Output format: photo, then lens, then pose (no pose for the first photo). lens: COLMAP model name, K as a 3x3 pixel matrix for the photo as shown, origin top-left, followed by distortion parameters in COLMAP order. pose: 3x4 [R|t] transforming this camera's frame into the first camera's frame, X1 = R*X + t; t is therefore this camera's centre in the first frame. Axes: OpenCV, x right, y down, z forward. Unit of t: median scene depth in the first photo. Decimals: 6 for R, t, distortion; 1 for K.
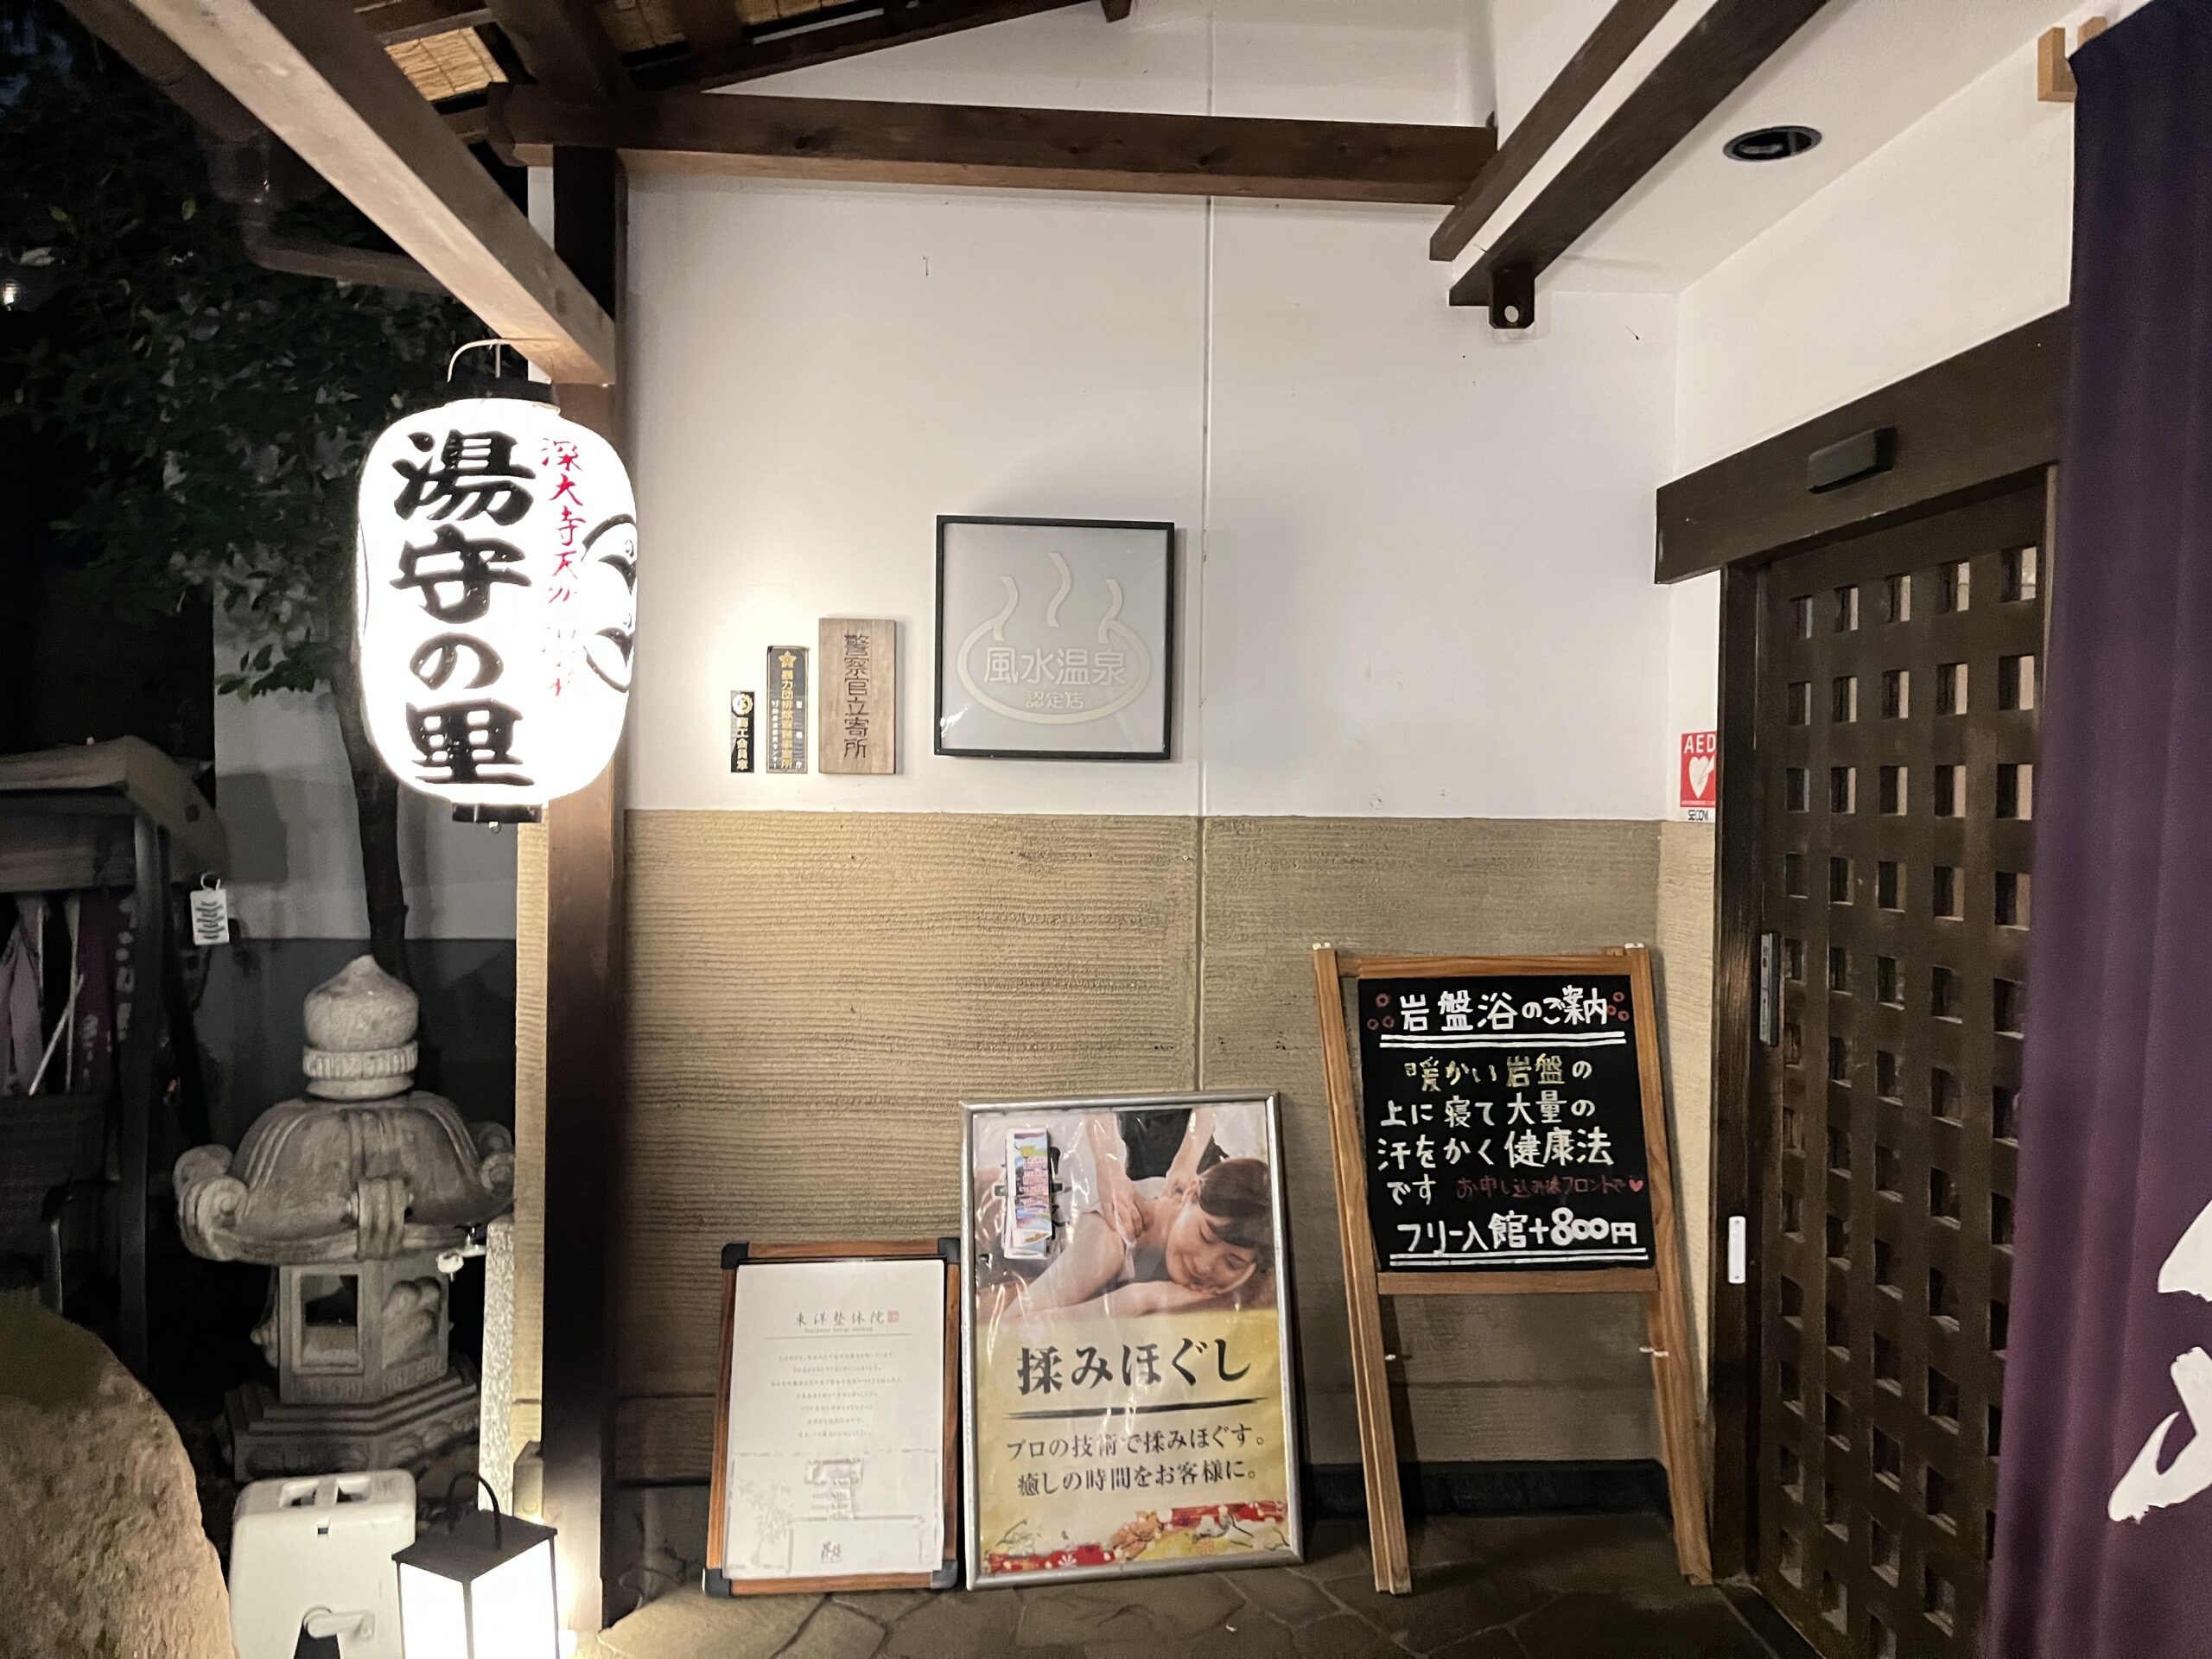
lens RADIAL K [[1713.6, 0, 1106.0], [0, 1713.6, 829.5], [0, 0, 1]] dist [0.067127, -0.001482]
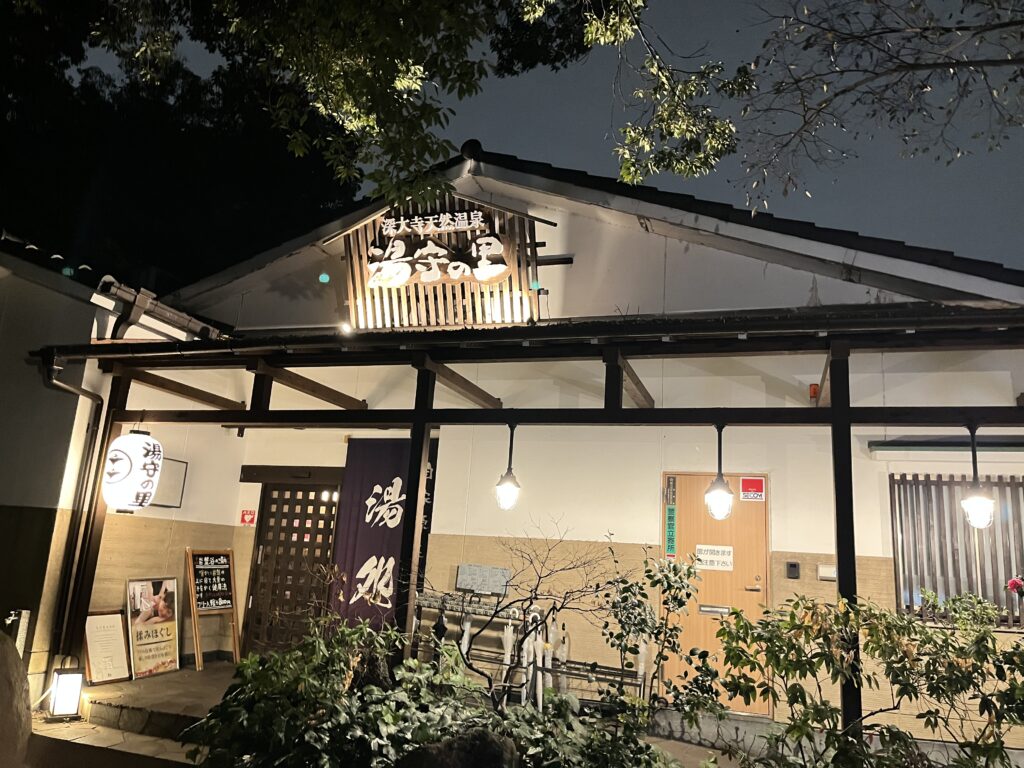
lens RADIAL K [[793.3, 0, 512.0], [0, 793.3, 384.0], [0, 0, 1]] dist [0.067127, -0.001482]
pose [[0.393087, 0.218898, 0.893065, -1.748106], [-0.036845, 0.974220, -0.222572, 0.092823], [-0.918763, 0.054585, 0.391019, -0.842728]]
